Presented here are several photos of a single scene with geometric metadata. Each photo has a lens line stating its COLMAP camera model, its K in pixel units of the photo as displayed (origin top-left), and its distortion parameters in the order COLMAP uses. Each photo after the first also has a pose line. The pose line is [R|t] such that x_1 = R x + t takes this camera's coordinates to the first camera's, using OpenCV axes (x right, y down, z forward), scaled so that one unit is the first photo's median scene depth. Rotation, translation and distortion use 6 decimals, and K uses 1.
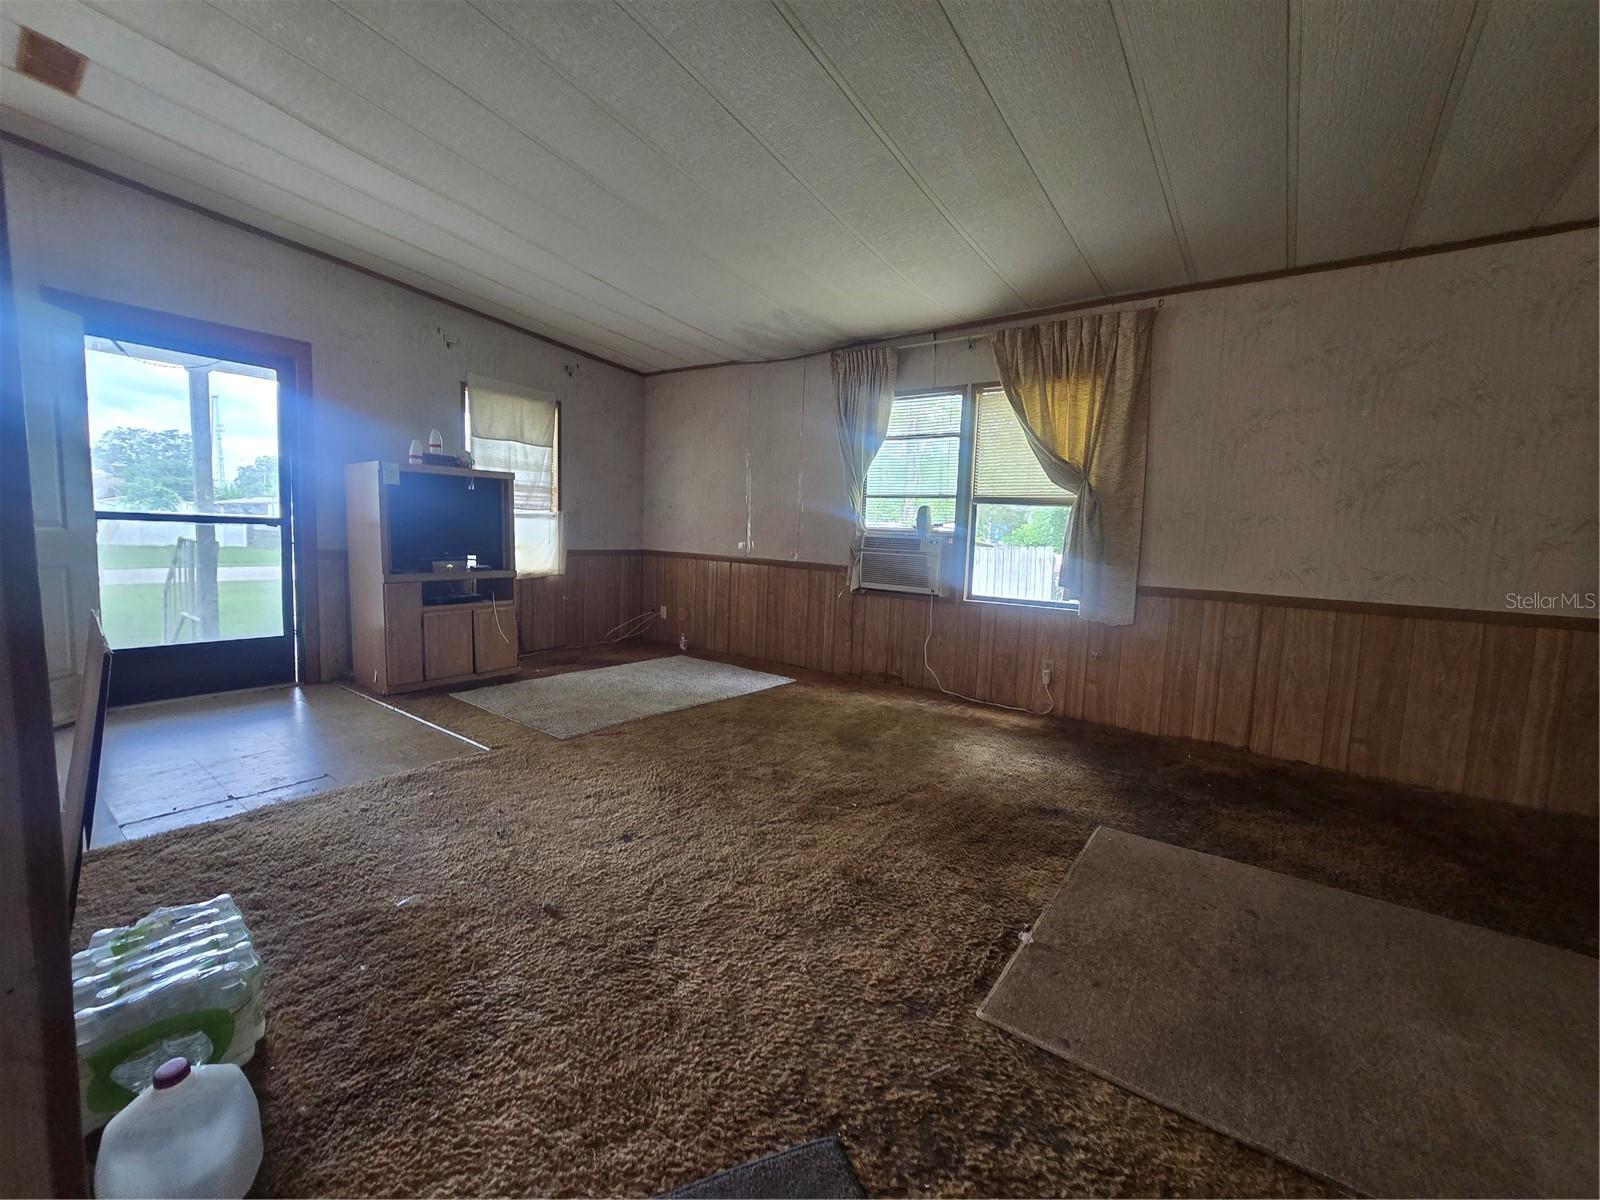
lens RADIAL K [[662.6, 0, 799.8], [0, 662.6, 591.1], [0, 0, 1]] dist [-0.002637, -0.000696]
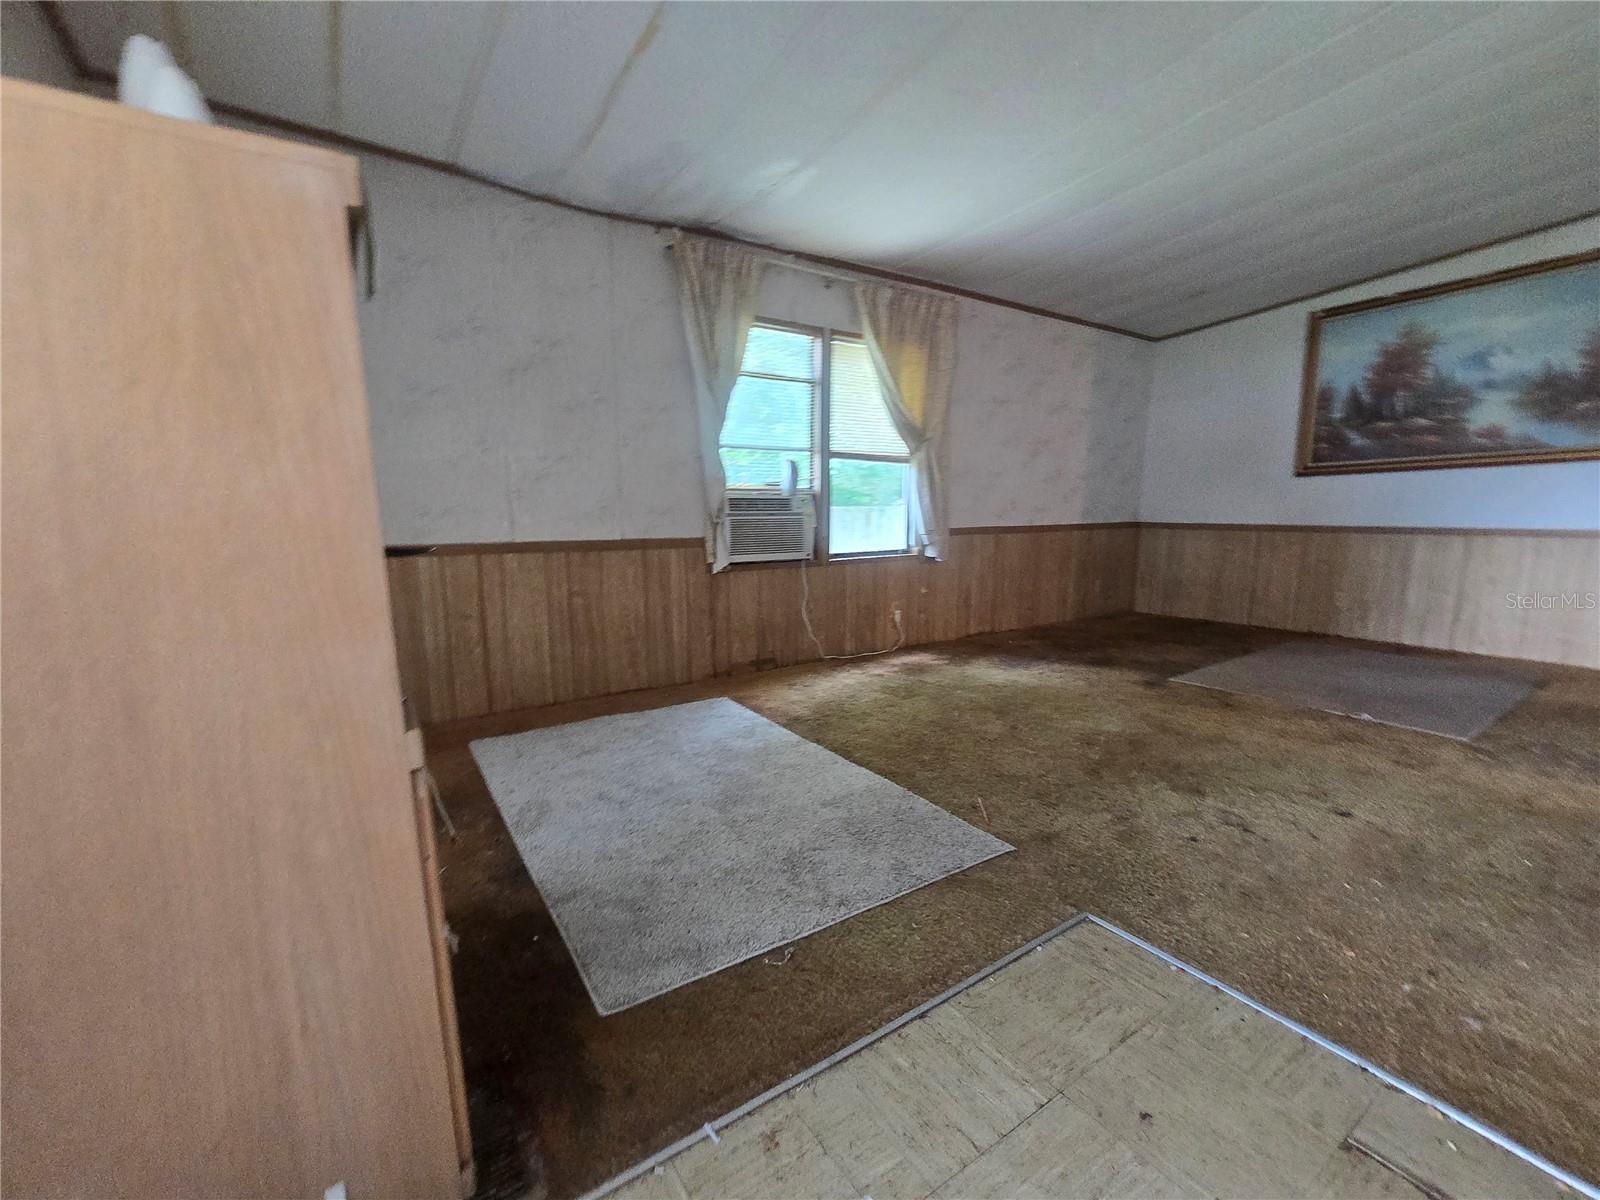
lens RADIAL K [[667.0, 0, 797.3], [0, 667.0, 623.1], [0, 0, 1]] dist [-0.003562, -0.000198]
pose [[0.333299, -0.203312, 0.920639, -0.957547], [0.102408, 0.978502, 0.179015, -0.105696], [-0.937243, 0.034615, 0.346954, 0.989335]]
